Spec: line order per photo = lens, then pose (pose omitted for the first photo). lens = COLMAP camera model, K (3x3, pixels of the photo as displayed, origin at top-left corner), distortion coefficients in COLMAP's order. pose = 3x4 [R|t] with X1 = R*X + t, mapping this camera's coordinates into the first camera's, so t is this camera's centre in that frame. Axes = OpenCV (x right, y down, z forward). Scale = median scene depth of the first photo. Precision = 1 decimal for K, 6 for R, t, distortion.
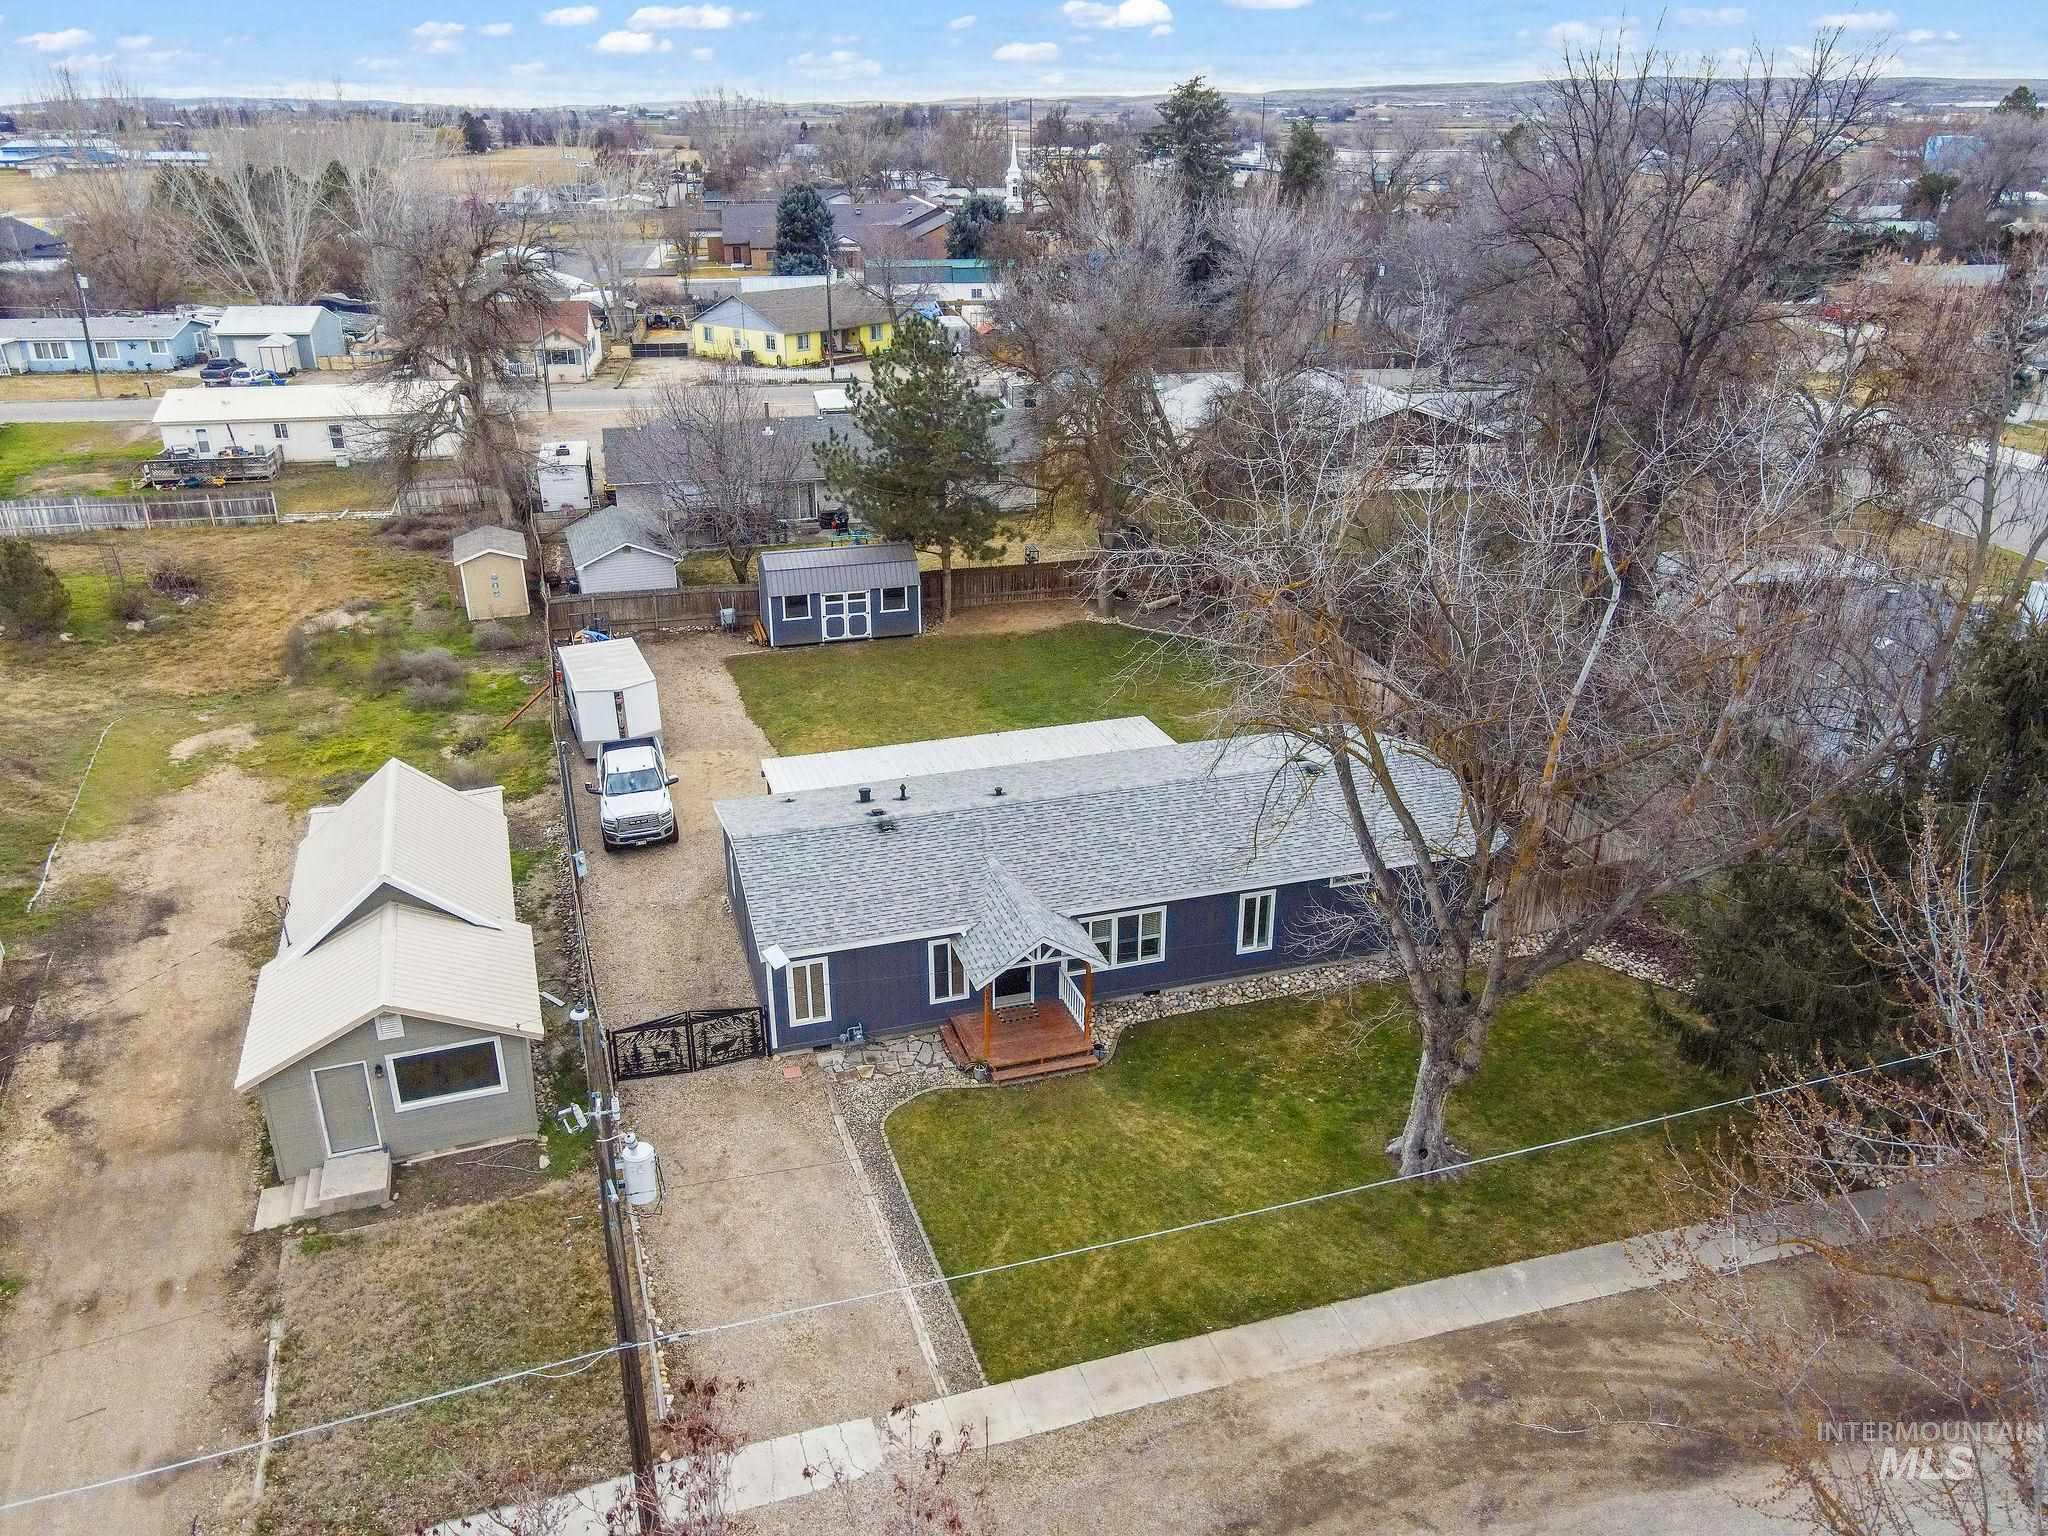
lens RADIAL K [[1507.2, 0, 1014.1], [0, 1507.2, 762.6], [0, 0, 1]] dist [0.002903, 0.001474]
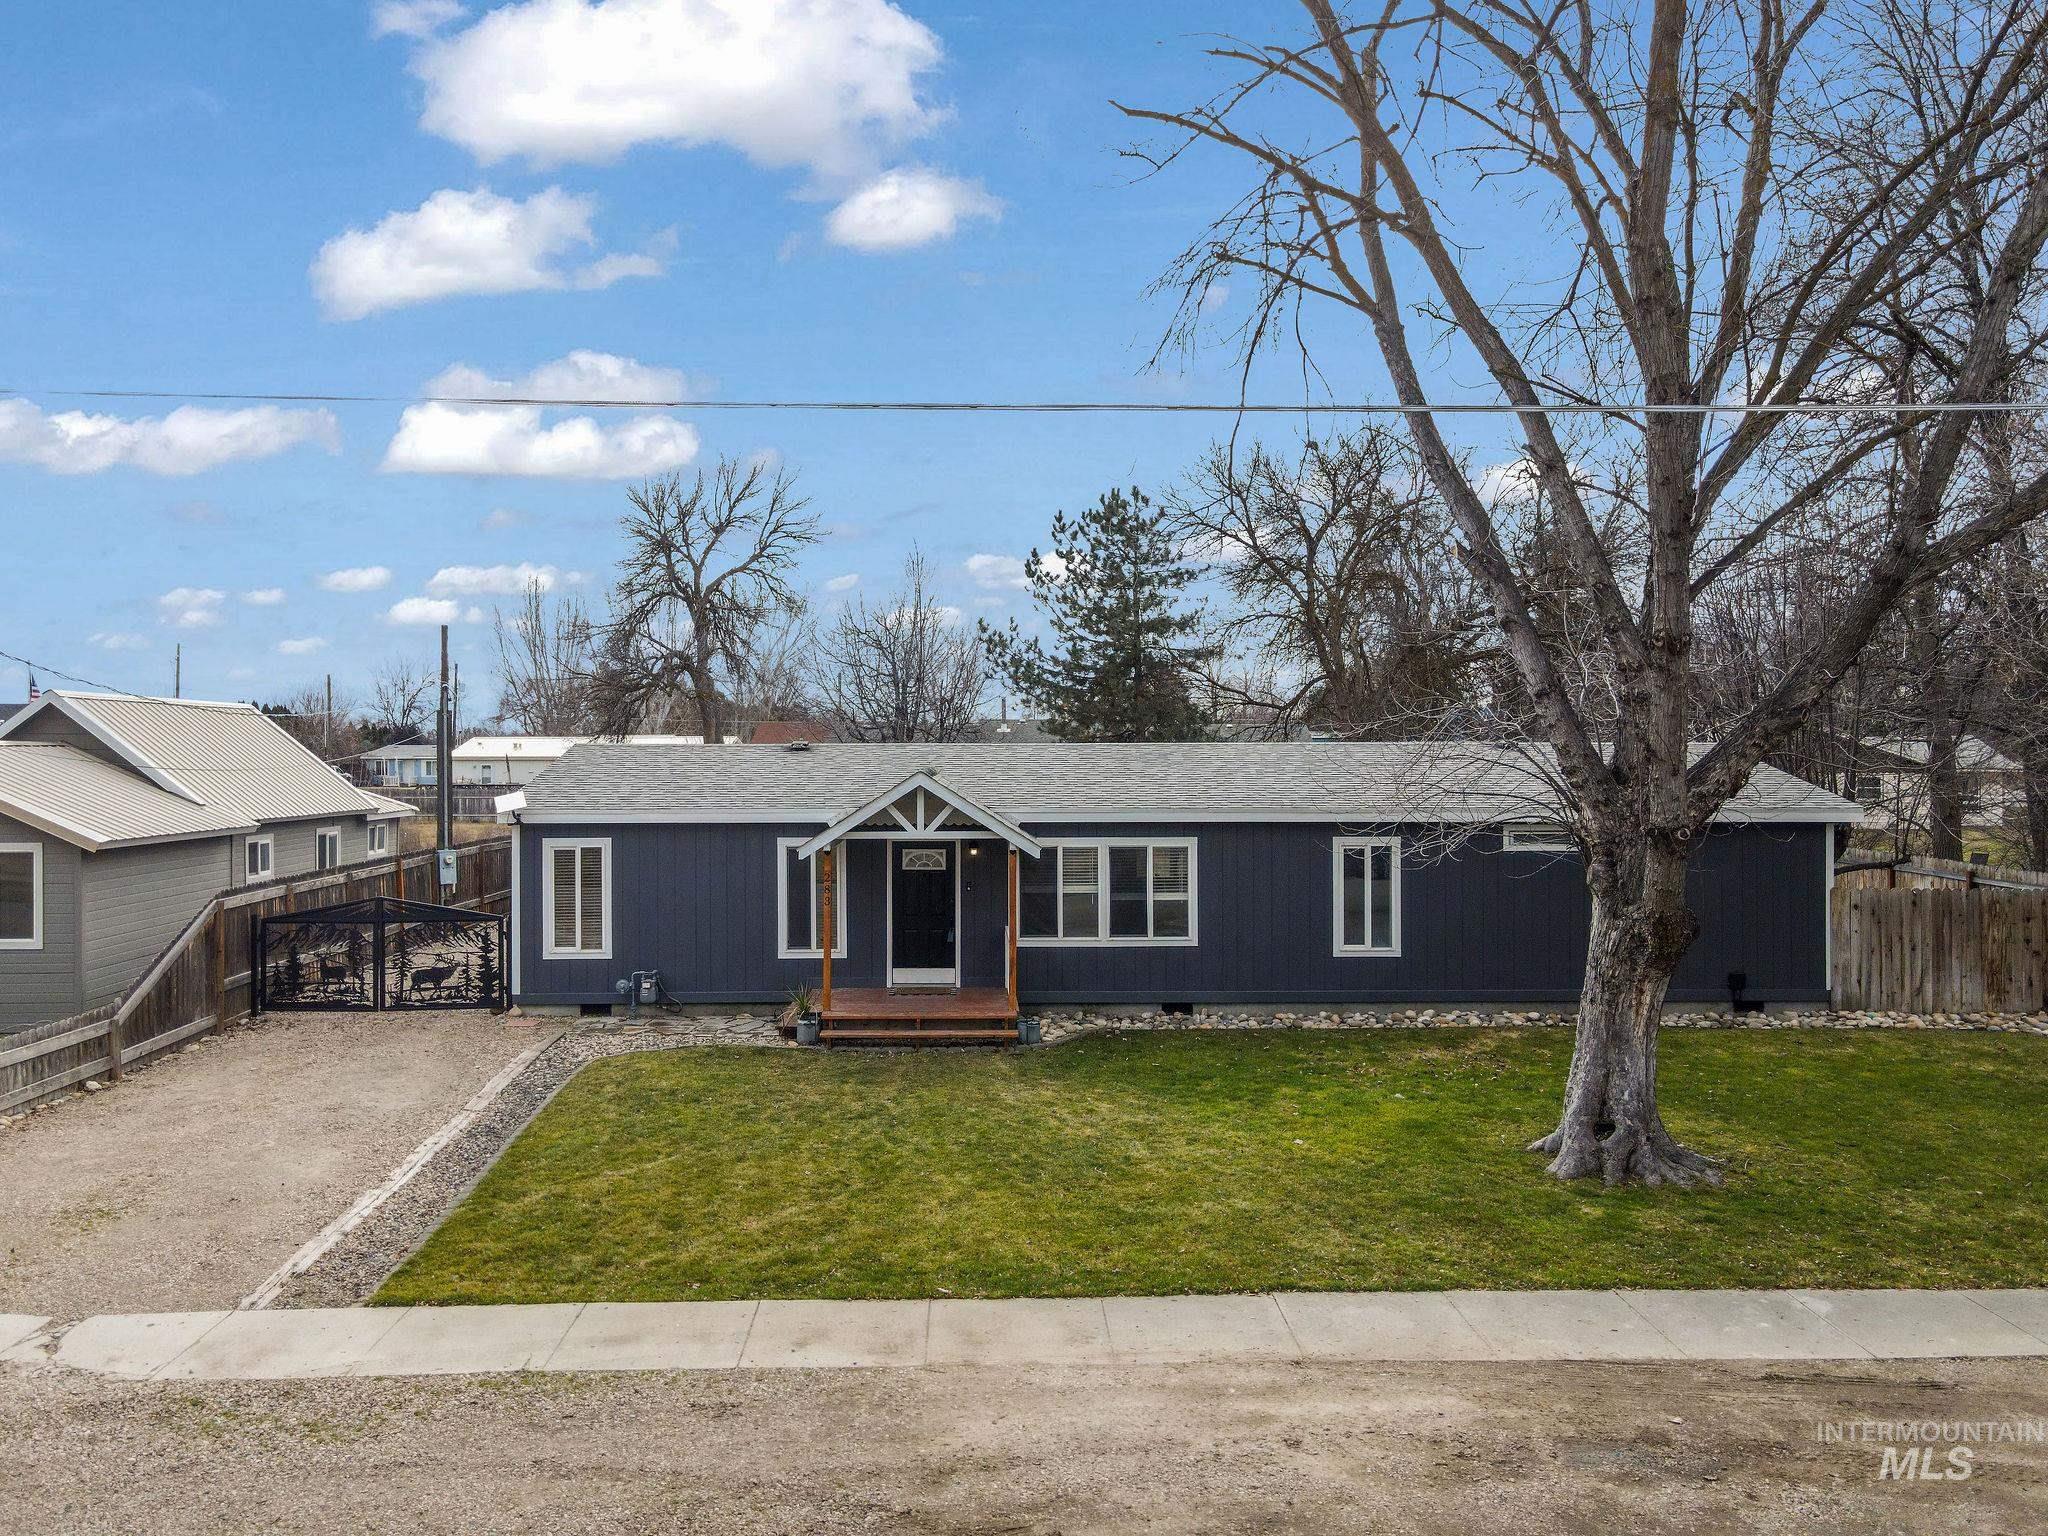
lens RADIAL K [[1528.0, 0, 998.2], [0, 1528.0, 769.3], [0, 0, 1]] dist [0.025813, -0.002498]
pose [[0.962125, 0.005590, -0.272550, 0.202499], [-0.106203, 0.928484, -0.355862, 0.310241], [0.251069, 0.371330, 0.893912, 0.465618]]
